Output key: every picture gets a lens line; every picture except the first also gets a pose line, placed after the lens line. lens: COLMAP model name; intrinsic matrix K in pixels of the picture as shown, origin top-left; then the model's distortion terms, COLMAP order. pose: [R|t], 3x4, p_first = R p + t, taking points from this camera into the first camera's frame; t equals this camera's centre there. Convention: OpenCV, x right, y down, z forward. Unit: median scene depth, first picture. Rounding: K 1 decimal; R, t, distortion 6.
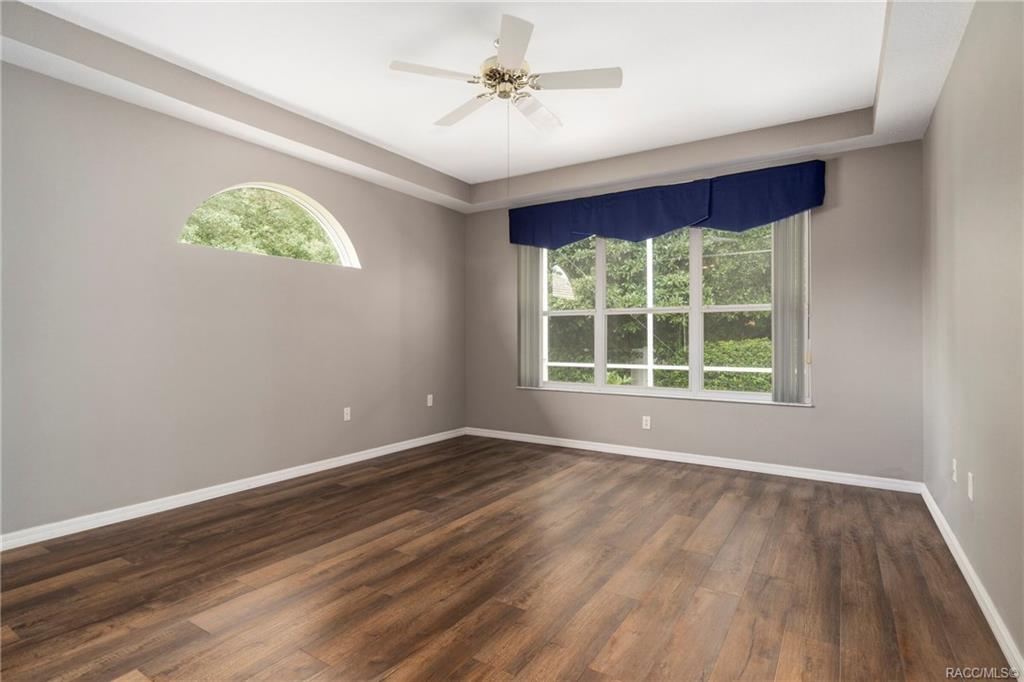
lens RADIAL K [[518.8, 0, 512.0], [0, 518.8, 341.0], [0, 0, 1]] dist [-0.008201, 0.000229]
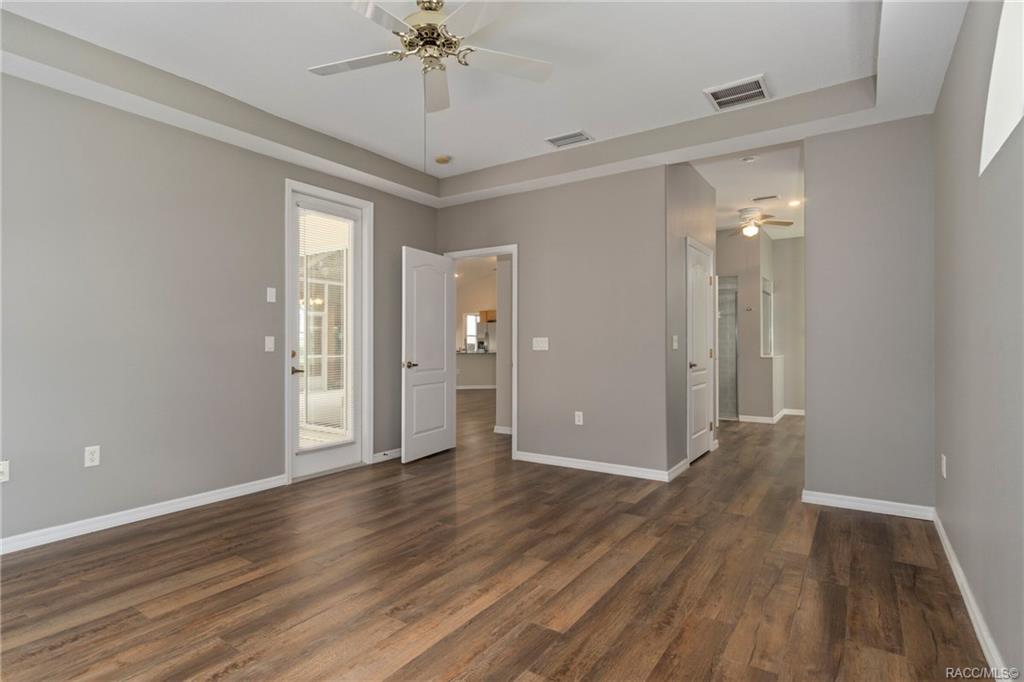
lens RADIAL K [[518.8, 0, 512.0], [0, 518.8, 341.0], [0, 0, 1]] dist [-0.008201, 0.000229]
pose [[-0.999738, -0.003966, 0.022551, -0.160320], [-0.003982, 0.999992, -0.000663, -0.009626], [-0.022548, -0.000753, -0.999745, 1.788802]]
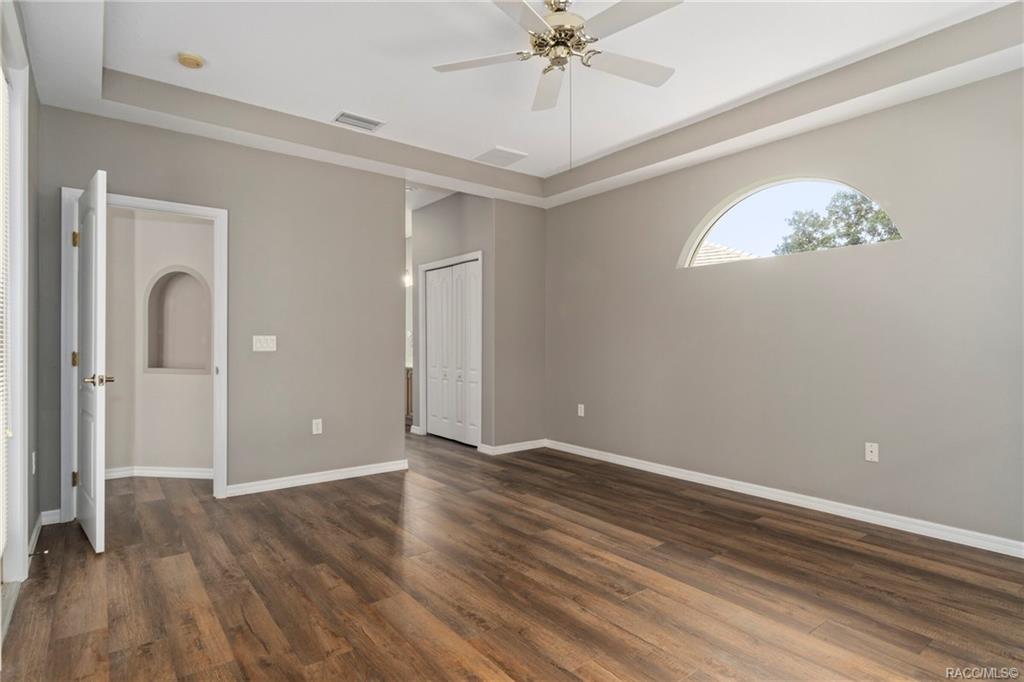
lens RADIAL K [[525.9, 0, 488.1], [0, 525.9, 344.3], [0, 0, 1]] dist [-0.001781, -0.000075]
pose [[-0.356412, -0.000344, -0.934329, 0.826149], [-0.007495, 0.999969, 0.002491, -0.007313], [0.934299, 0.007890, -0.356404, 1.162545]]
